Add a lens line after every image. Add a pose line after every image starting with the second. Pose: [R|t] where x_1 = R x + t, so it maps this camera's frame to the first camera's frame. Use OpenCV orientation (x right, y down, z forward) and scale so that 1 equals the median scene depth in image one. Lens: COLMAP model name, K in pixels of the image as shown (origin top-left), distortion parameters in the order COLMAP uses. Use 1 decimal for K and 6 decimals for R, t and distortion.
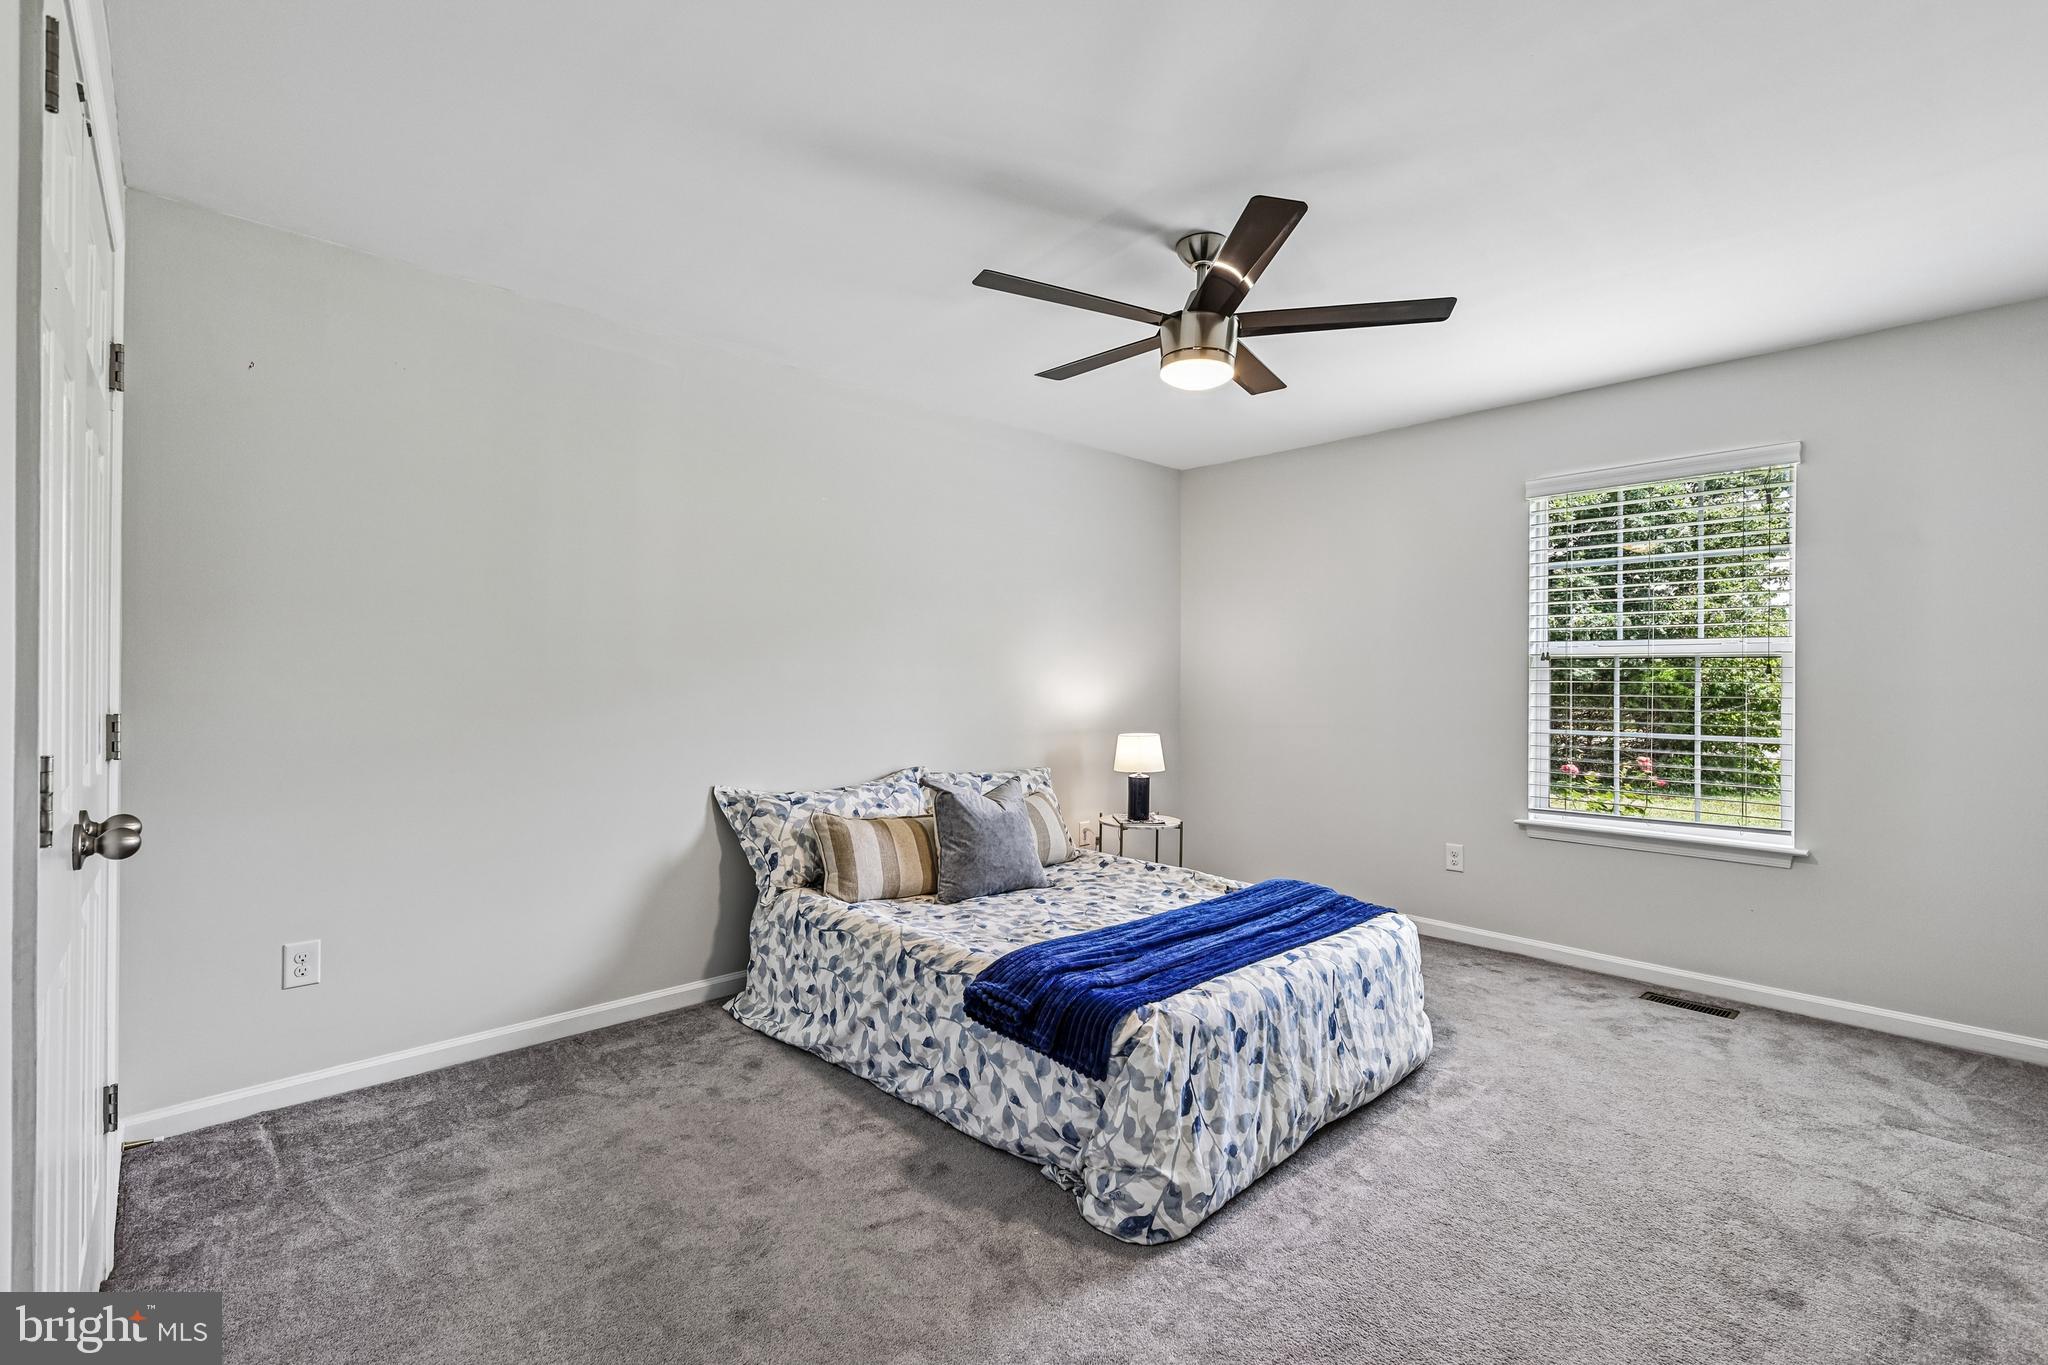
lens RADIAL K [[898.4, 0, 1026.4], [0, 898.4, 680.5], [0, 0, 1]] dist [0.002094, 0.000263]
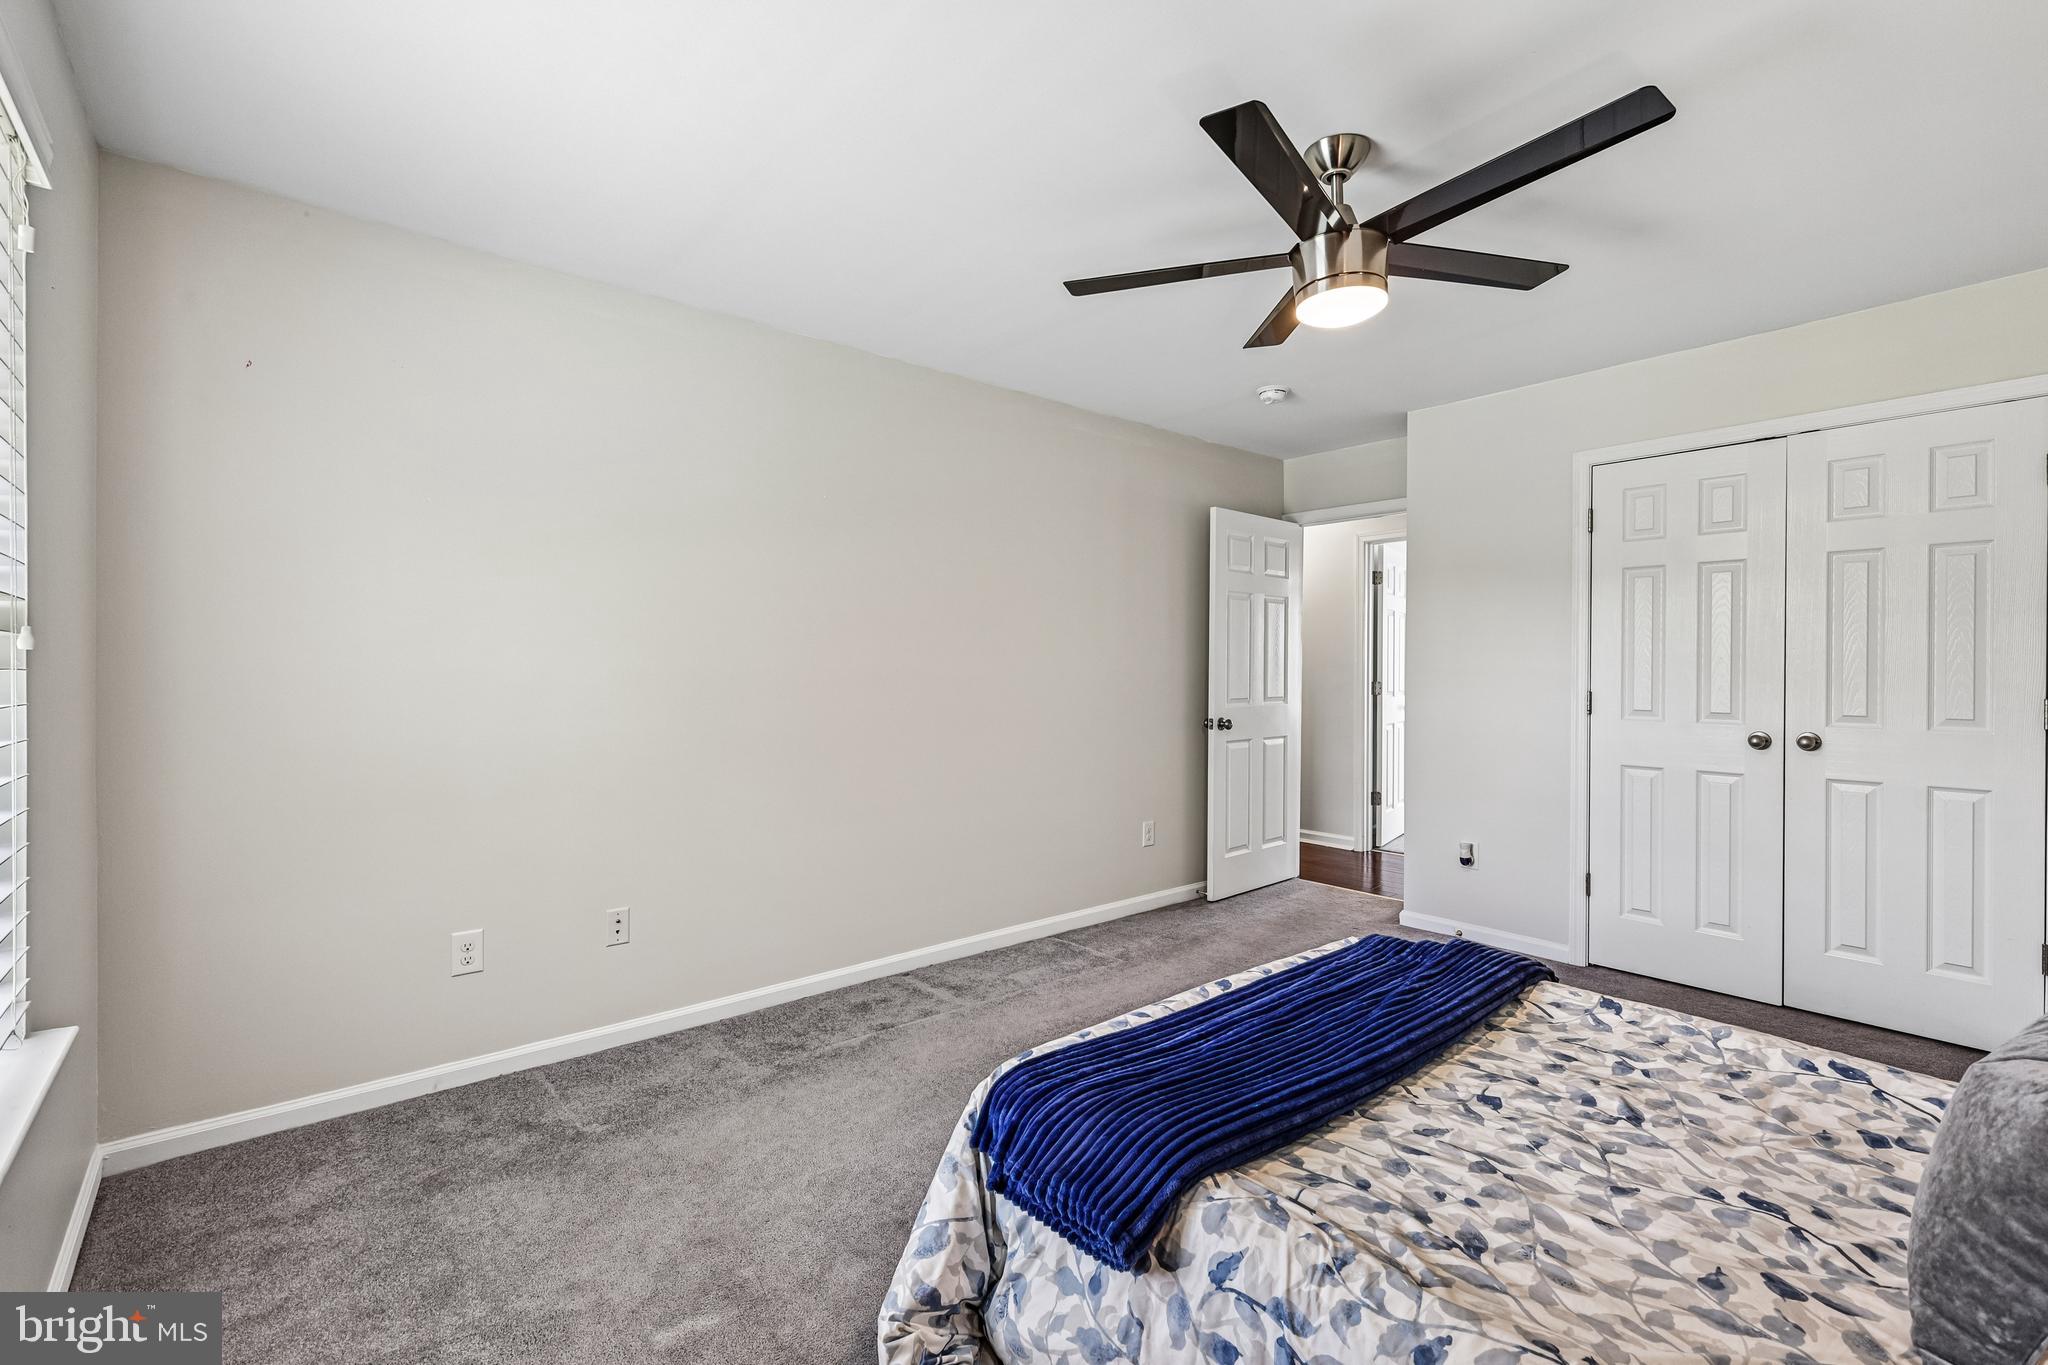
lens RADIAL K [[898.4, 0, 1033.9], [0, 898.4, 681.6], [0, 0, 1]] dist [0.002094, 0.000263]
pose [[-0.998569, -0.011894, 0.052135, 0.431112], [-0.010921, 0.999762, 0.018904, -0.004353], [-0.052348, 0.018307, -0.998461, 1.842134]]
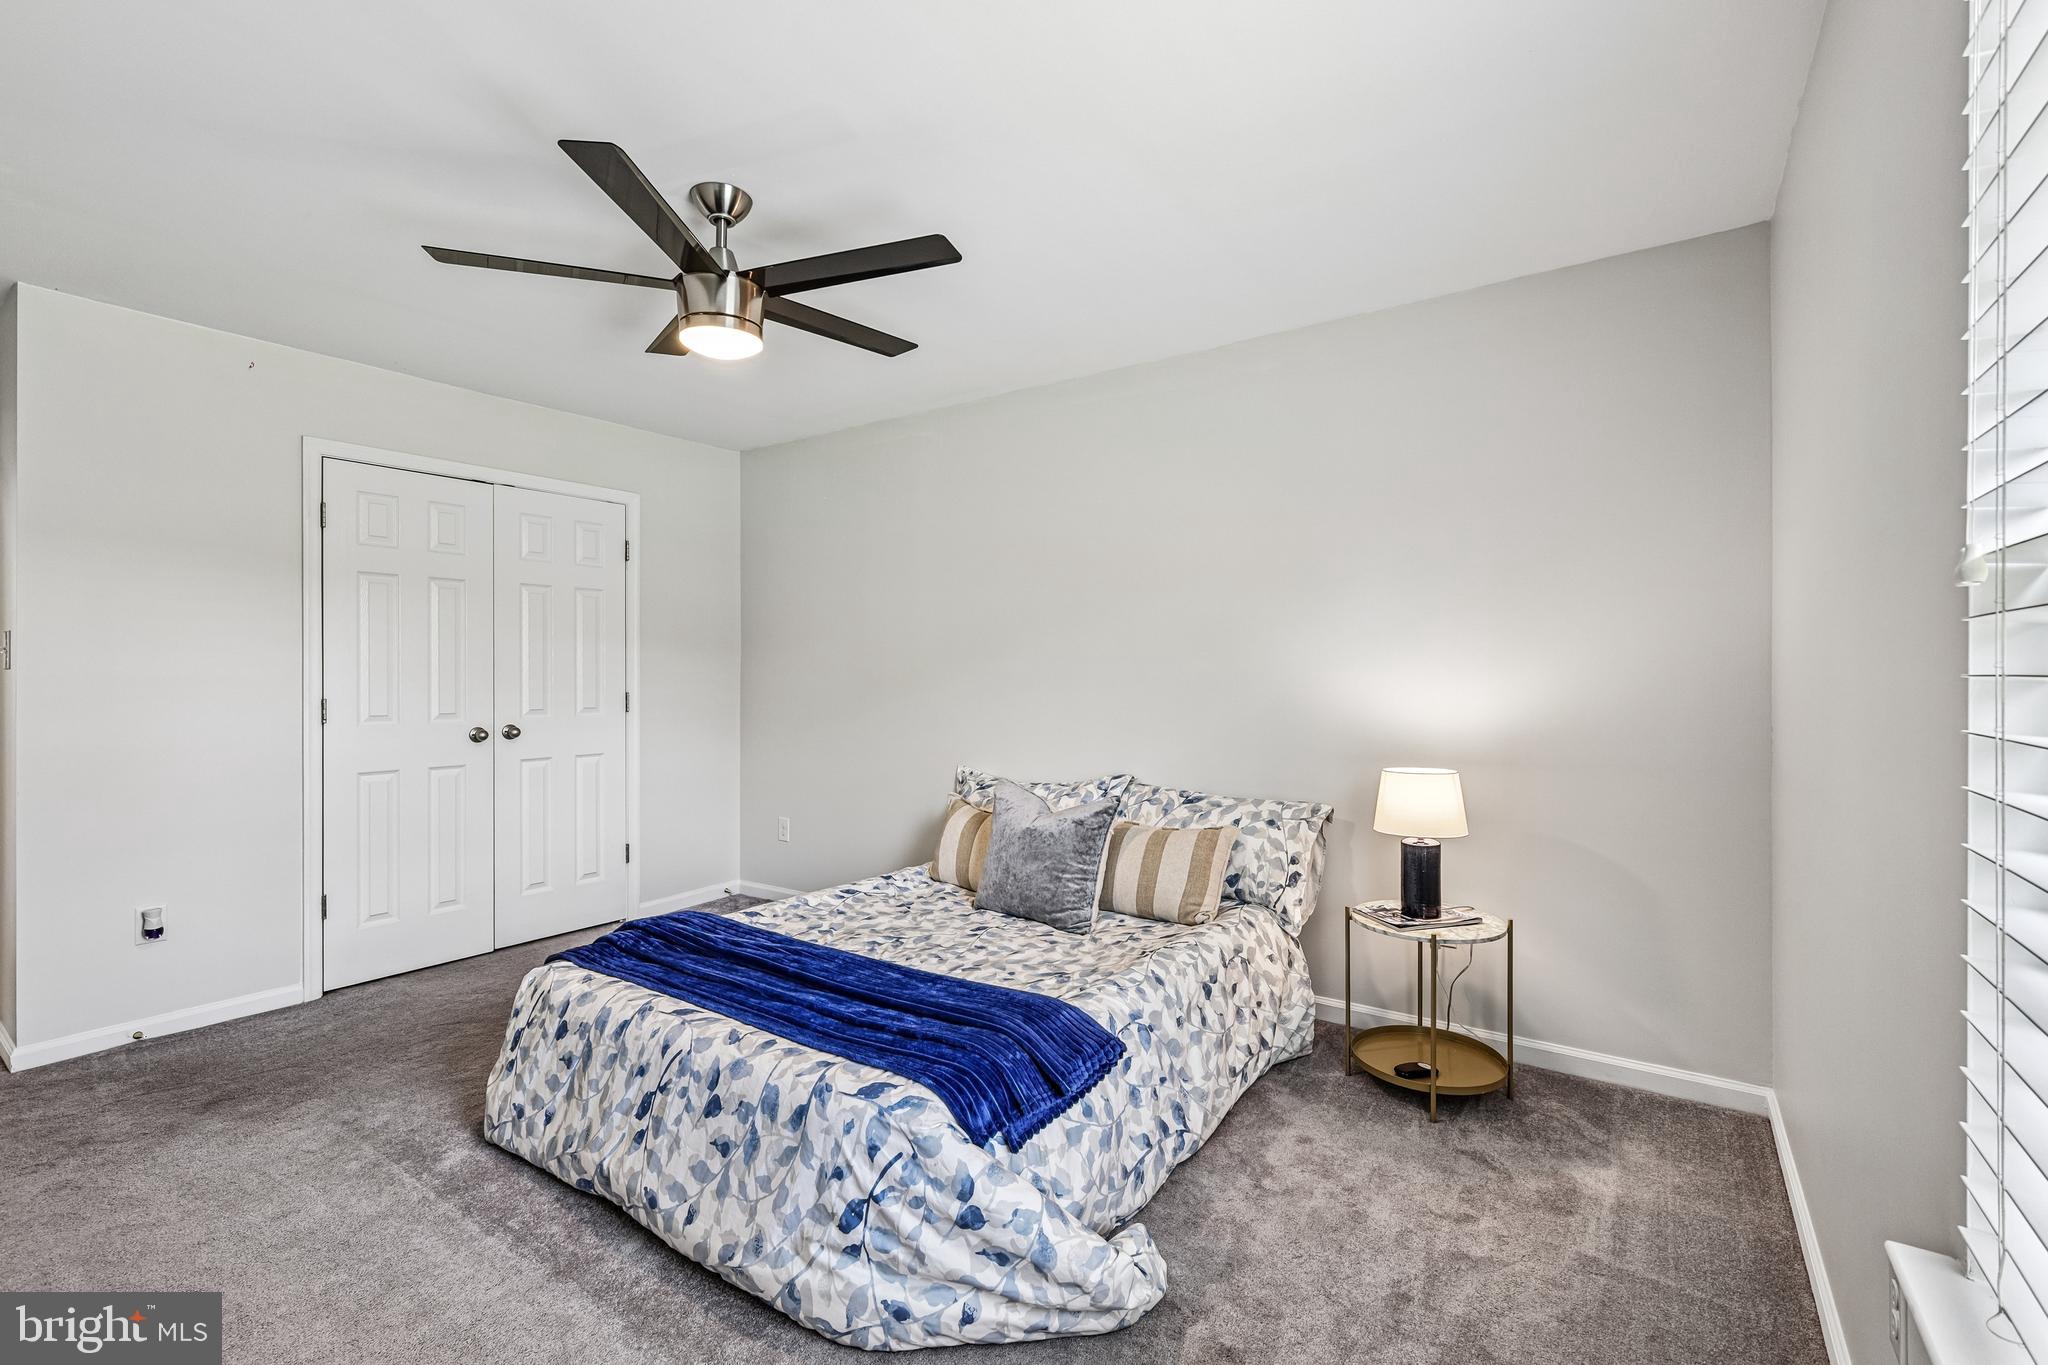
lens RADIAL K [[898.4, 0, 1030.9], [0, 898.4, 680.5], [0, 0, 1]] dist [0.002094, 0.000263]
pose [[0.204984, -0.001549, -0.978764, 1.143862], [0.000024, 0.999999, -0.001578, 0.003337], [0.978765, 0.000300, 0.204983, 1.115085]]
